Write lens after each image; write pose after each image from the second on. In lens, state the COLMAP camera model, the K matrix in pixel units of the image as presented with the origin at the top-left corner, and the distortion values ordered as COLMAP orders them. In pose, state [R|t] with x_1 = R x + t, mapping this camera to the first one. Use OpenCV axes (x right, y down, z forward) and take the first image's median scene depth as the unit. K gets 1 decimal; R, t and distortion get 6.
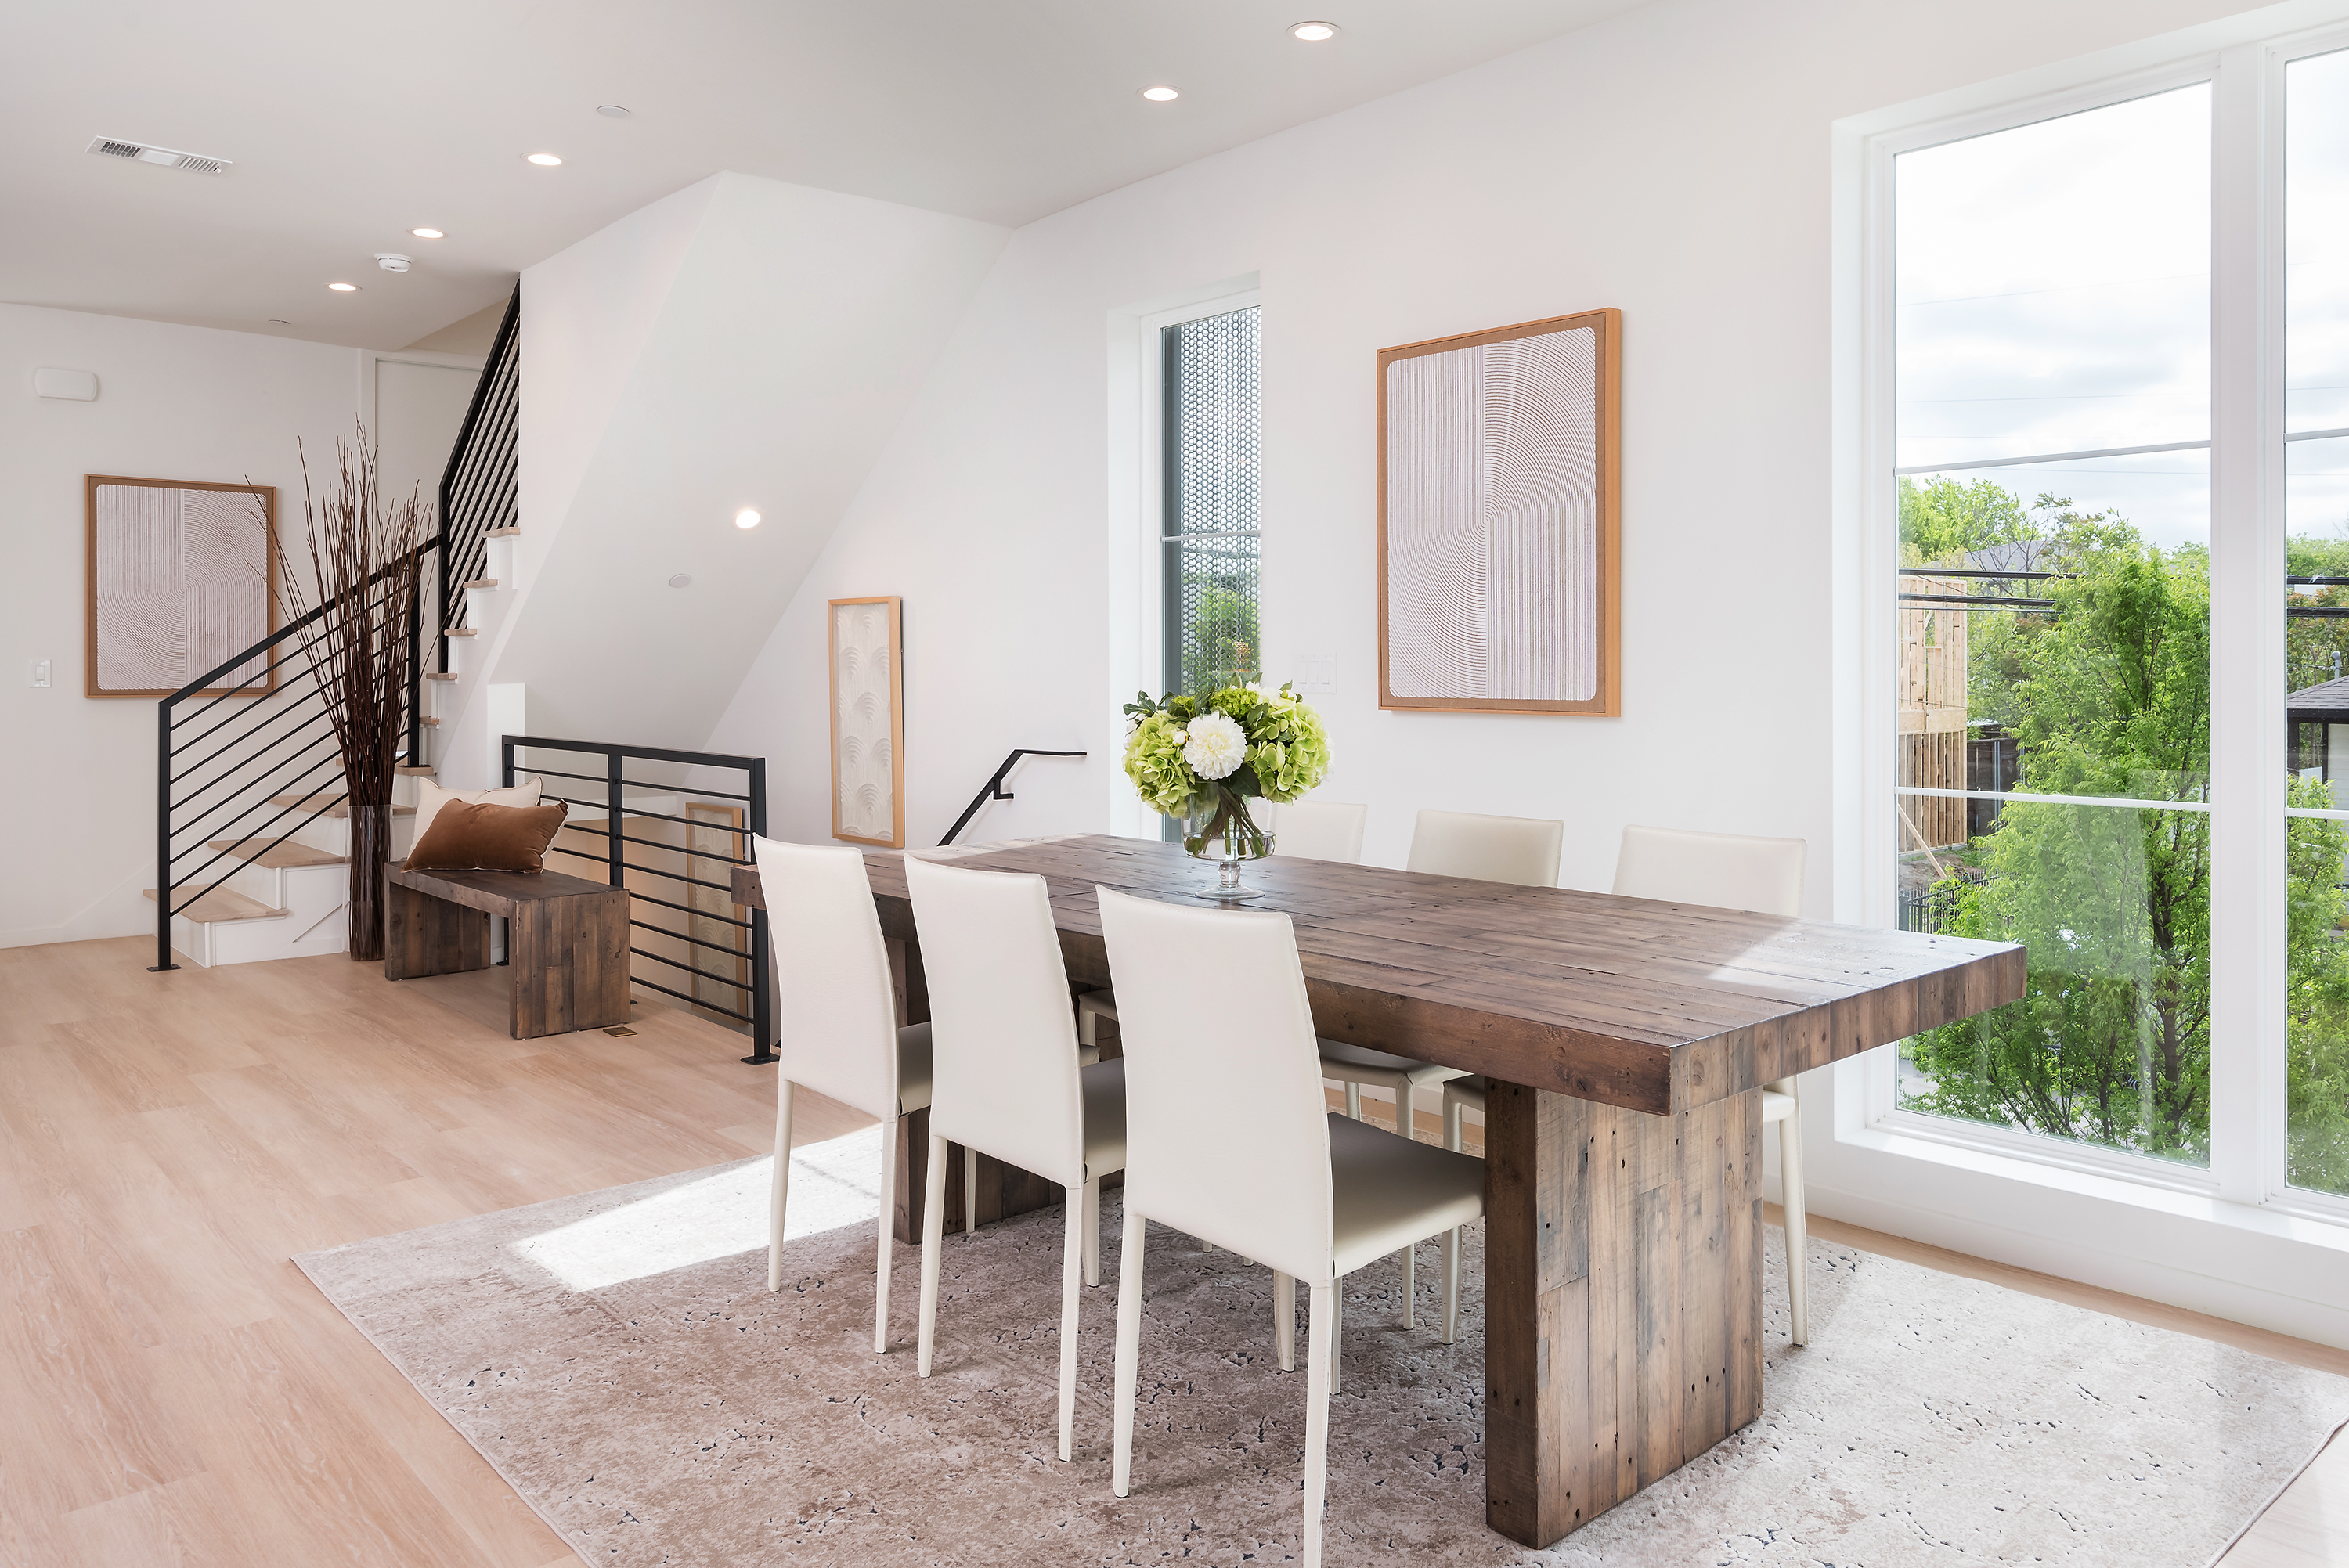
lens RADIAL K [[1636.0, 0, 1236.1], [0, 1636.0, 670.4], [0, 0, 1]] dist [0.002742, -0.002330]
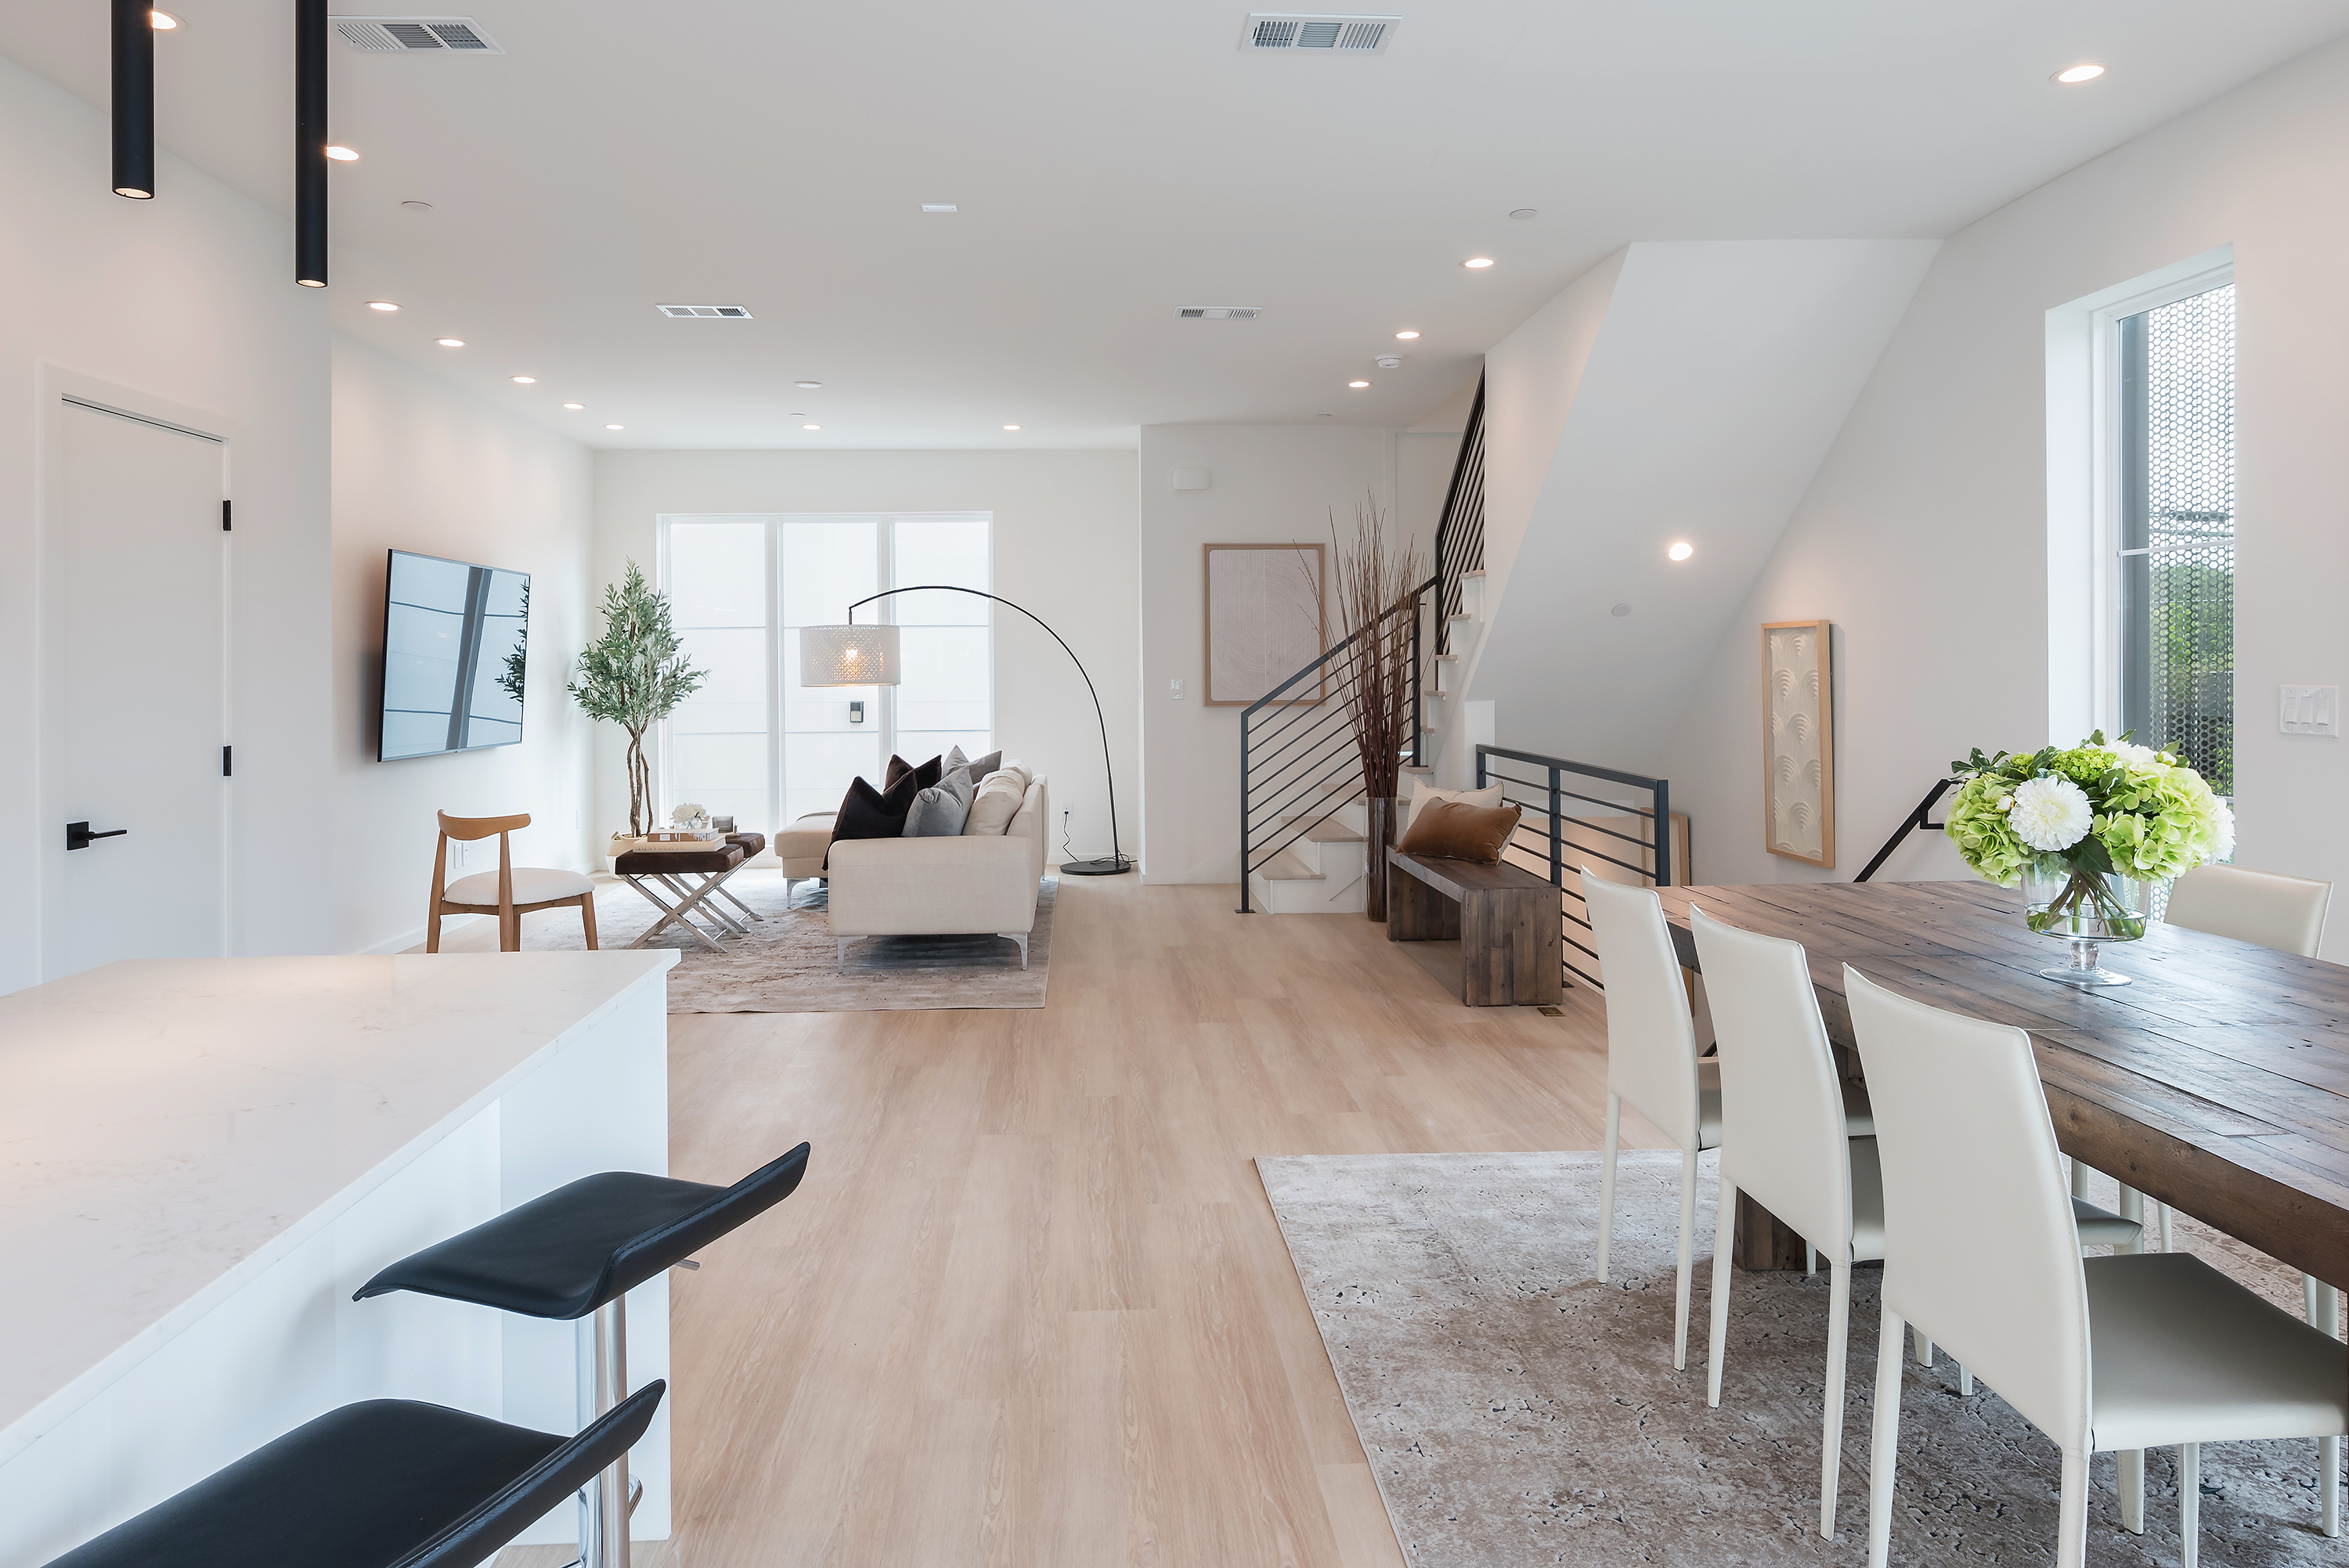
lens RADIAL K [[1479.5, 0, 1128.5], [0, 1479.5, 679.4], [0, 0, 1]] dist [0.006844, -0.002959]
pose [[0.761838, 0.000605, -0.647767, 0.069696], [0.004368, 0.999972, 0.006071, -0.019123], [0.647753, -0.007455, 0.761814, 0.023205]]
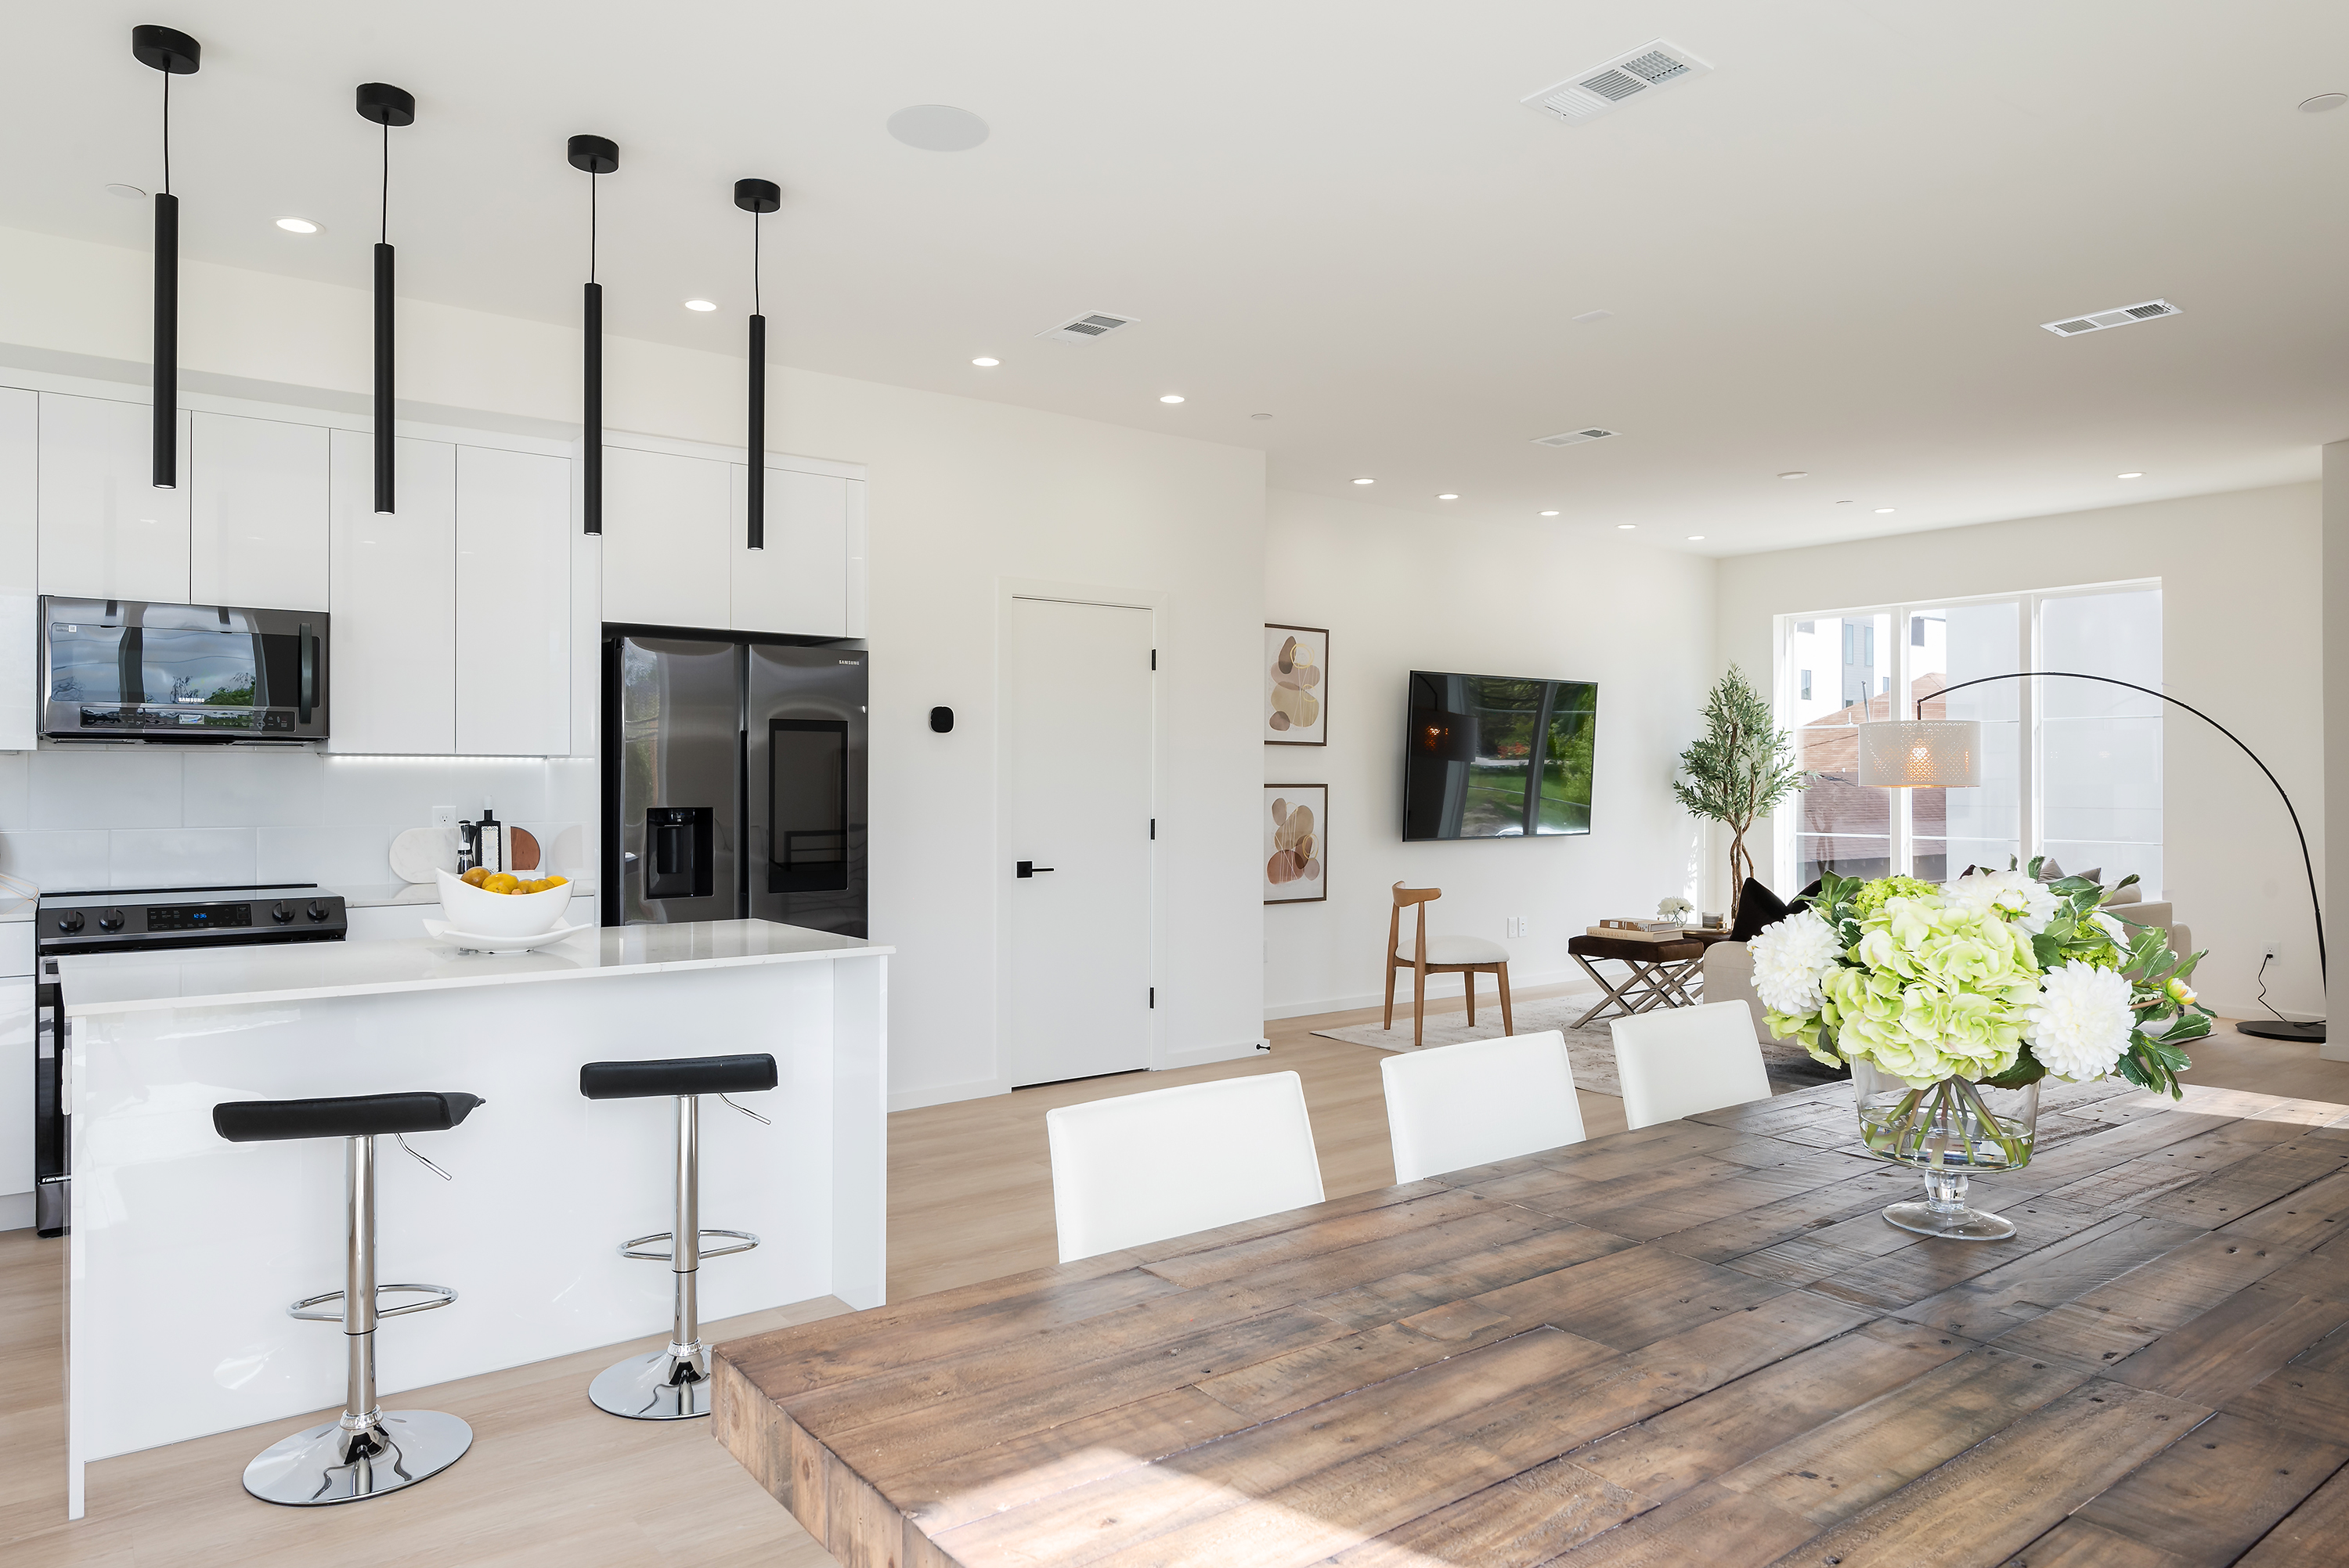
lens RADIAL K [[1443.1, 0, 1106.1], [0, 1443.1, 781.1], [0, 0, 1]] dist [-0.012453, -0.001360]
pose [[-0.105031, 0.003571, -0.994463, 0.317542], [-0.001065, 0.999993, 0.003703, -0.013933], [0.994468, 0.001448, -0.105026, 0.414890]]
